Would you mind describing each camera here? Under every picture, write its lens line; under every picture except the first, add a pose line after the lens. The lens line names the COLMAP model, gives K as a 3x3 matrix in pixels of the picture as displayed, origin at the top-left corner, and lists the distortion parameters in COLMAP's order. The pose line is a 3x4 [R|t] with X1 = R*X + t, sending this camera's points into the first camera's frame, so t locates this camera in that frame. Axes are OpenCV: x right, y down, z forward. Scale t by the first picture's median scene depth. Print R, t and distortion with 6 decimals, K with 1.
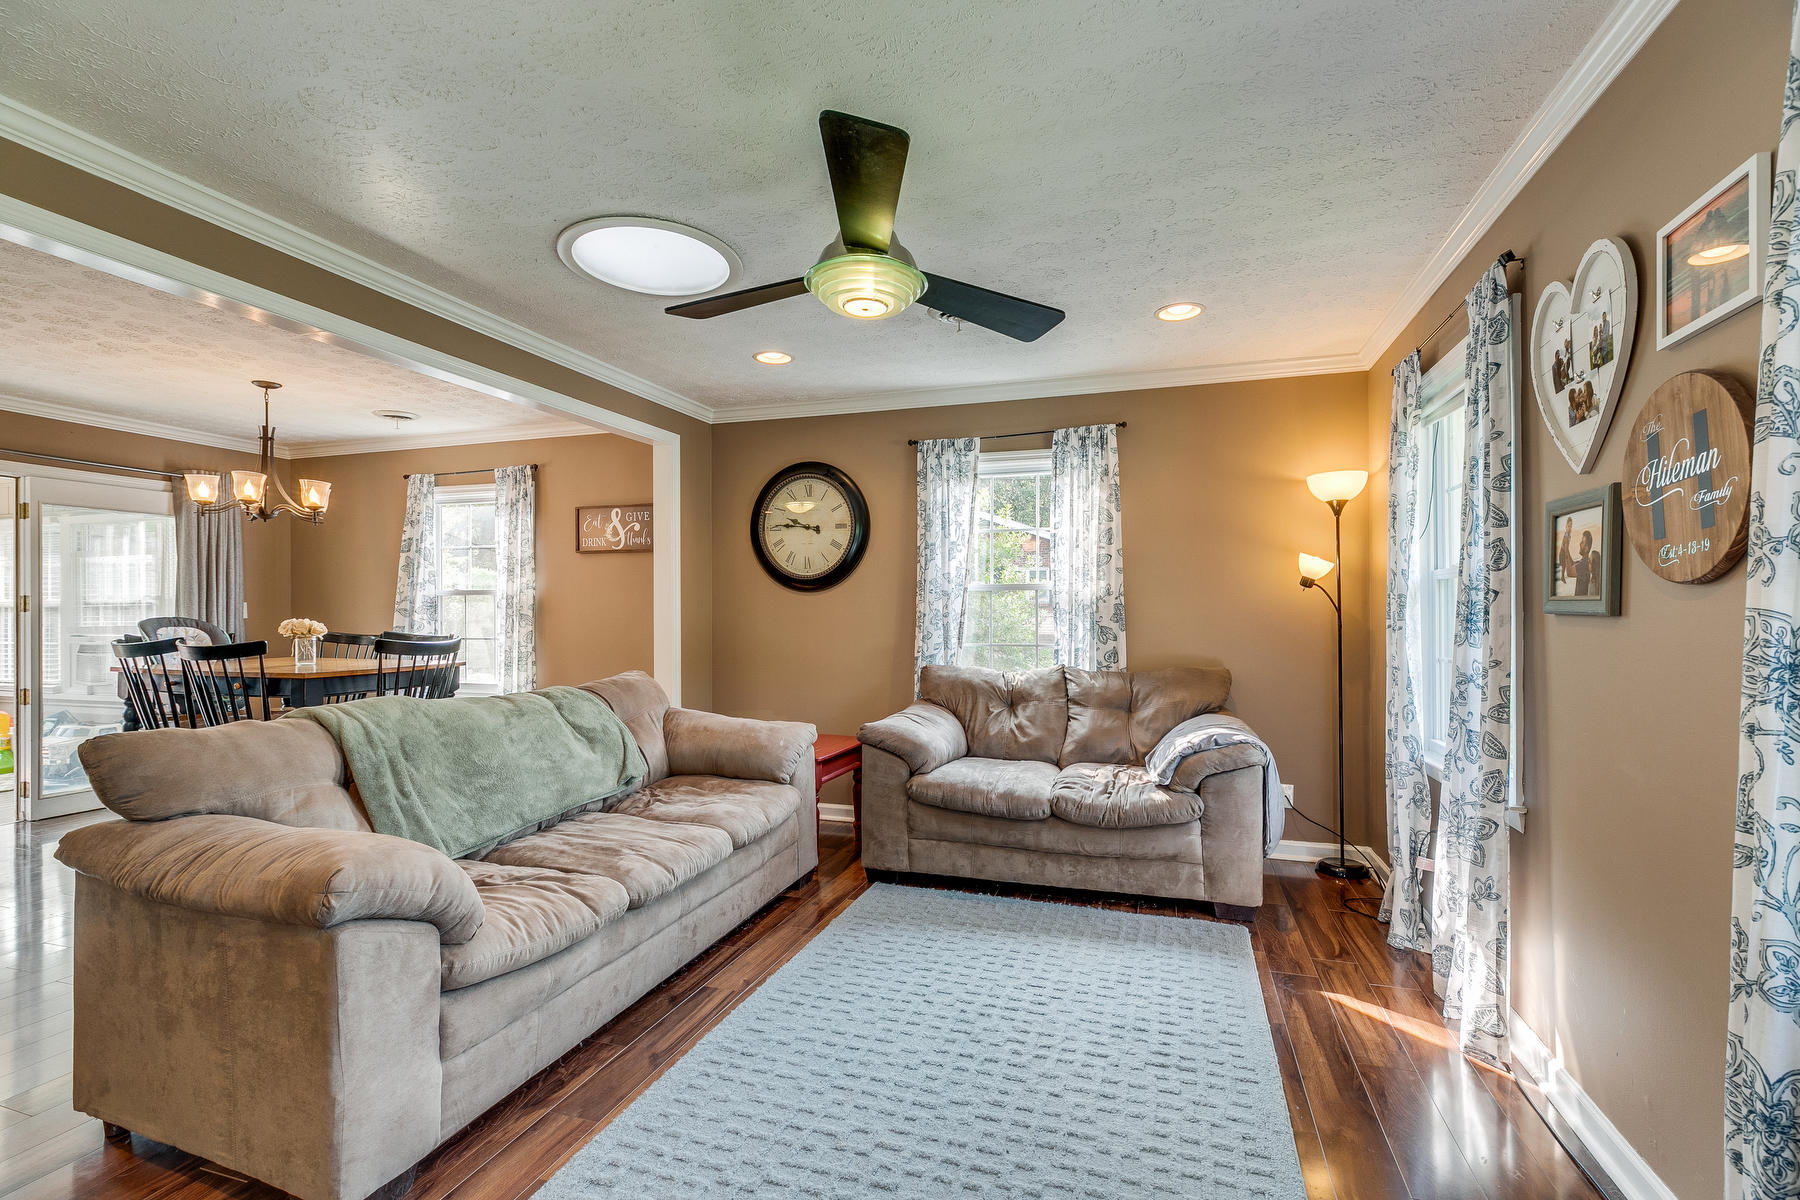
lens RADIAL K [[811.2, 0, 901.9], [0, 811.2, 611.1], [0, 0, 1]] dist [0.008030, -0.001288]
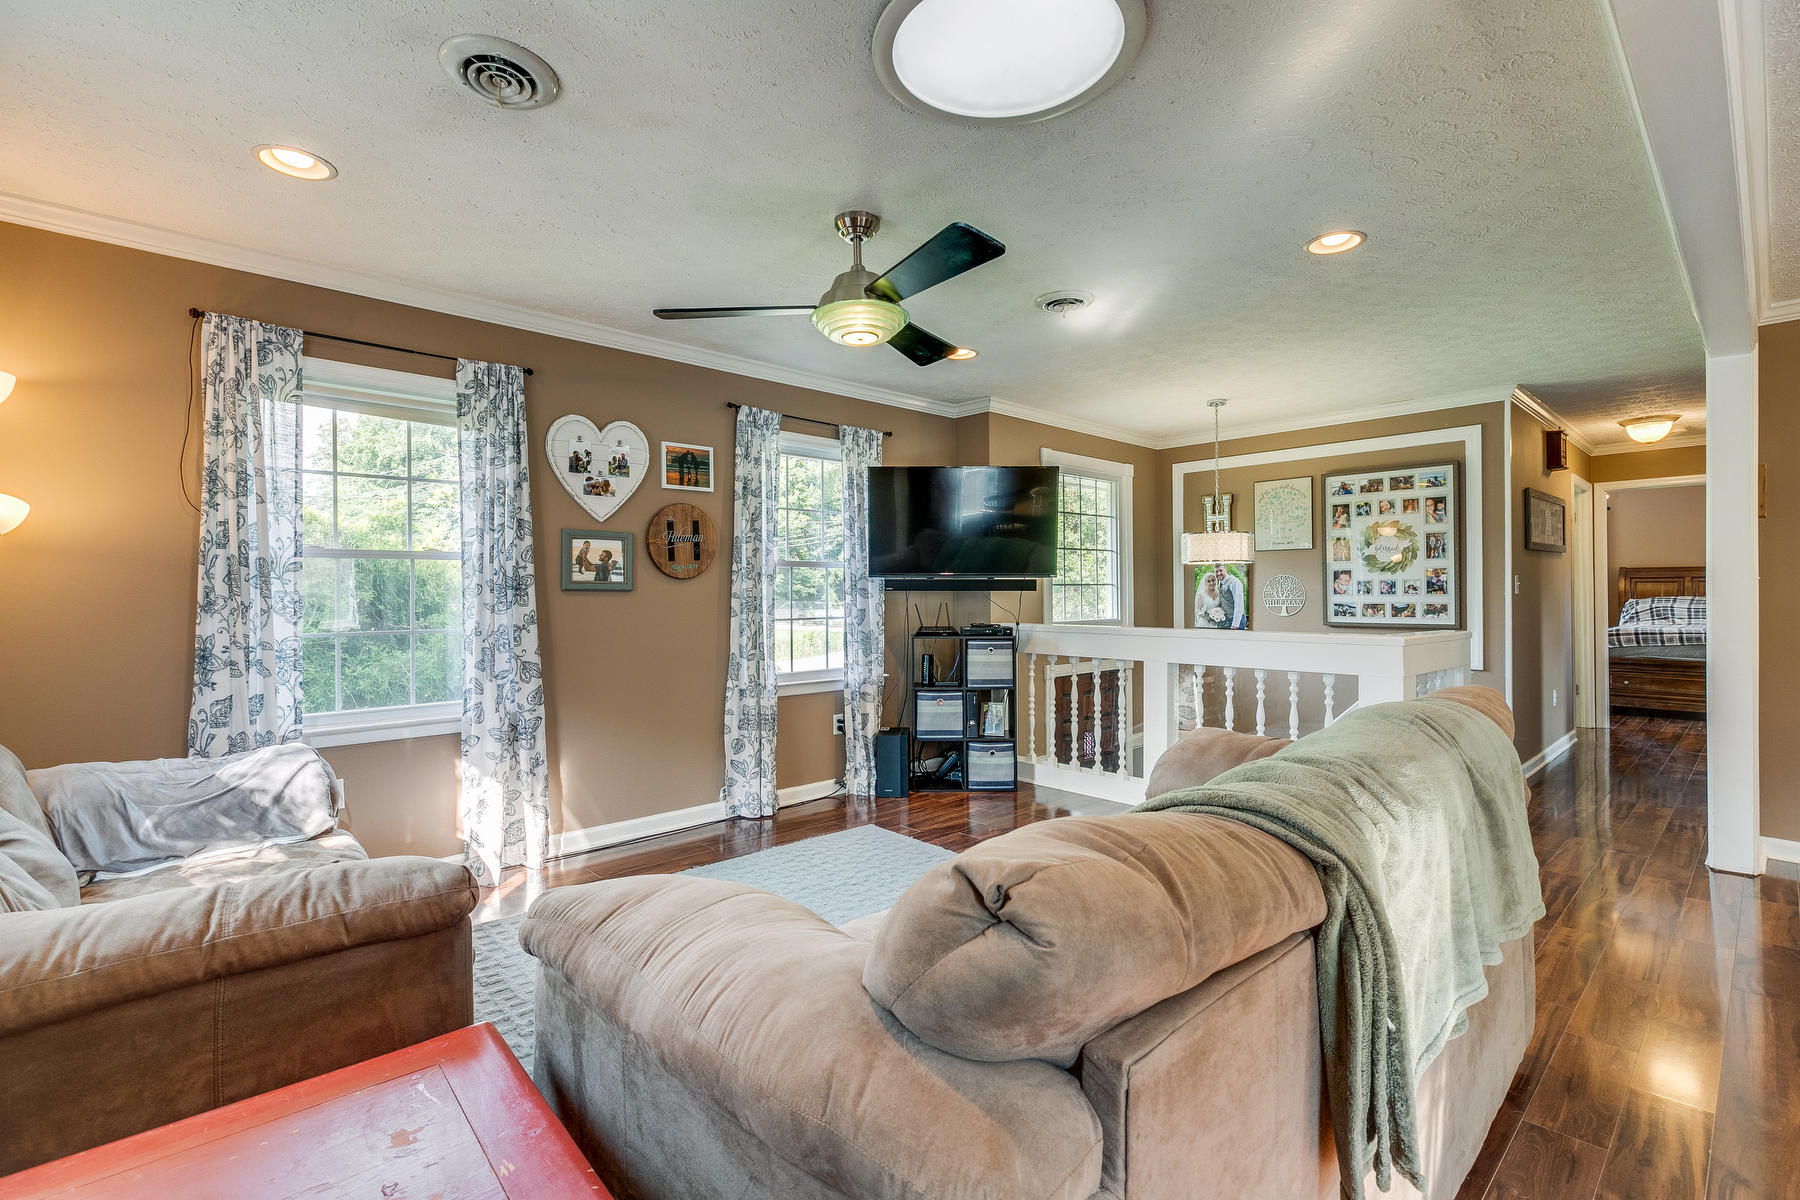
lens RADIAL K [[811.2, 0, 906.7], [0, 811.2, 593.0], [0, 0, 1]] dist [0.008030, -0.001288]
pose [[-0.872583, 0.006599, 0.488422, -0.399337], [0.006147, 0.999978, -0.002528, 0.009819], [-0.488428, 0.000796, -0.872604, 1.154333]]
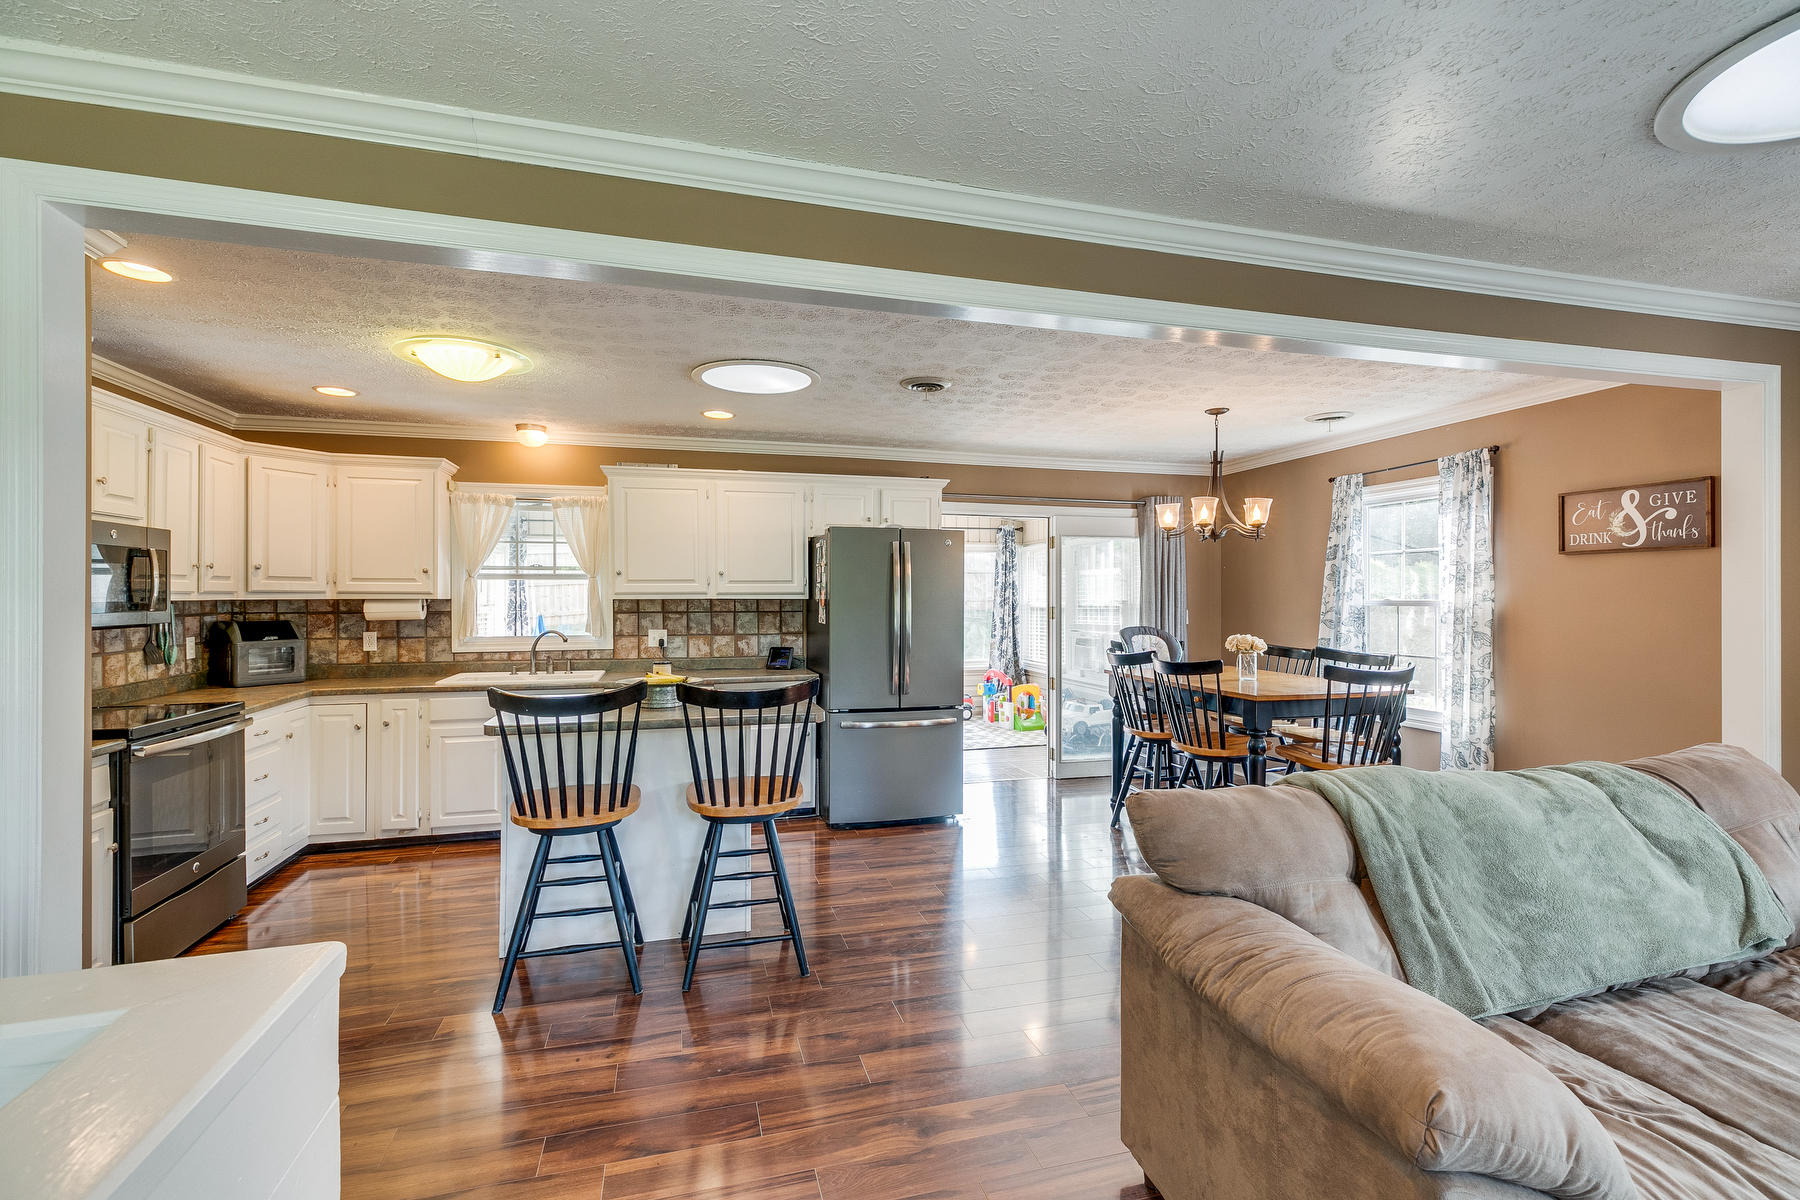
lens RADIAL K [[811.2, 0, 904.1], [0, 811.2, 597.8], [0, 0, 1]] dist [0.008030, -0.001288]
pose [[0.555013, 0.001666, -0.831840, -0.145167], [-0.001257, 0.999999, 0.001164, -0.042005], [0.831840, 0.000399, 0.555015, 0.091754]]
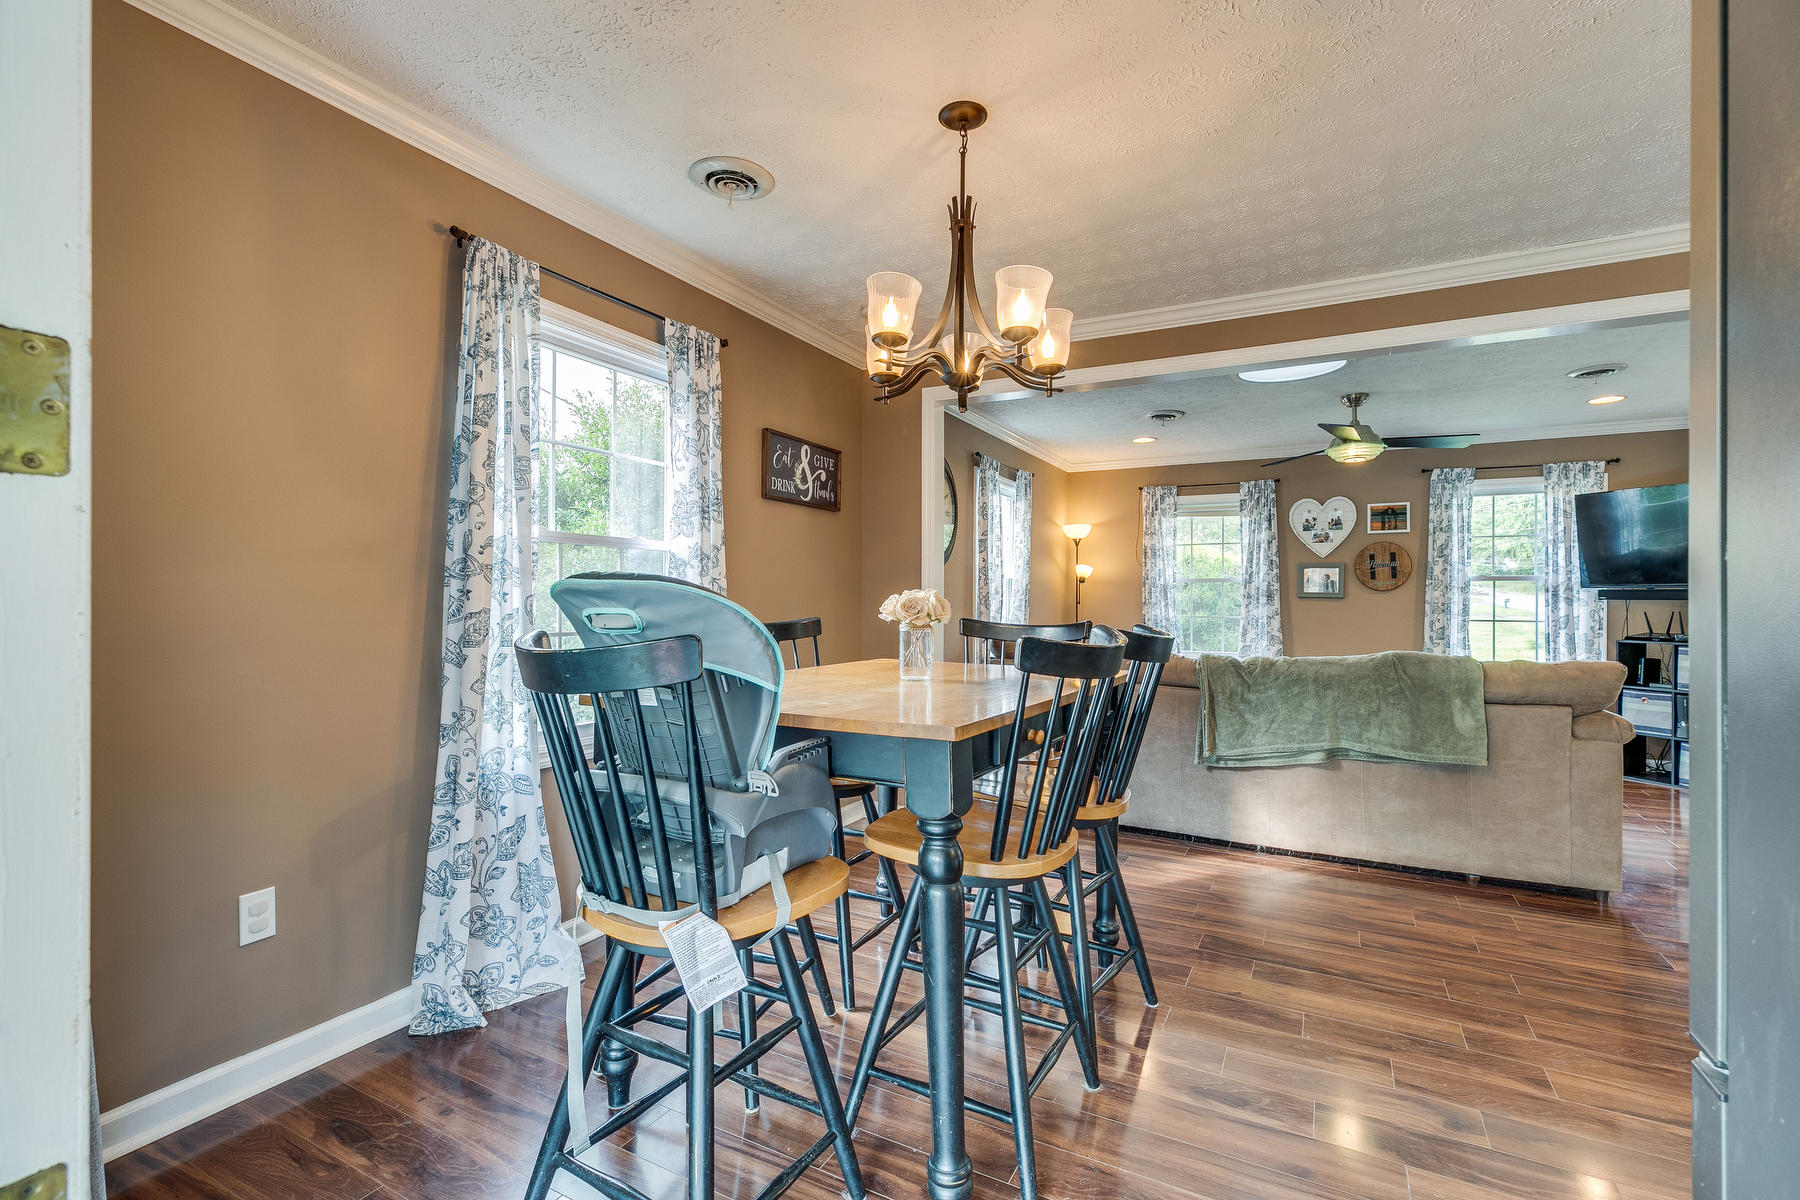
lens RADIAL K [[811.2, 0, 891.8], [0, 811.2, 593.7], [0, 0, 1]] dist [0.008030, -0.001288]
pose [[0.183392, 0.013121, 0.982952, -1.414845], [-0.009823, 0.999885, -0.011514, 0.021854], [-0.982991, -0.007544, 0.183500, 1.046957]]
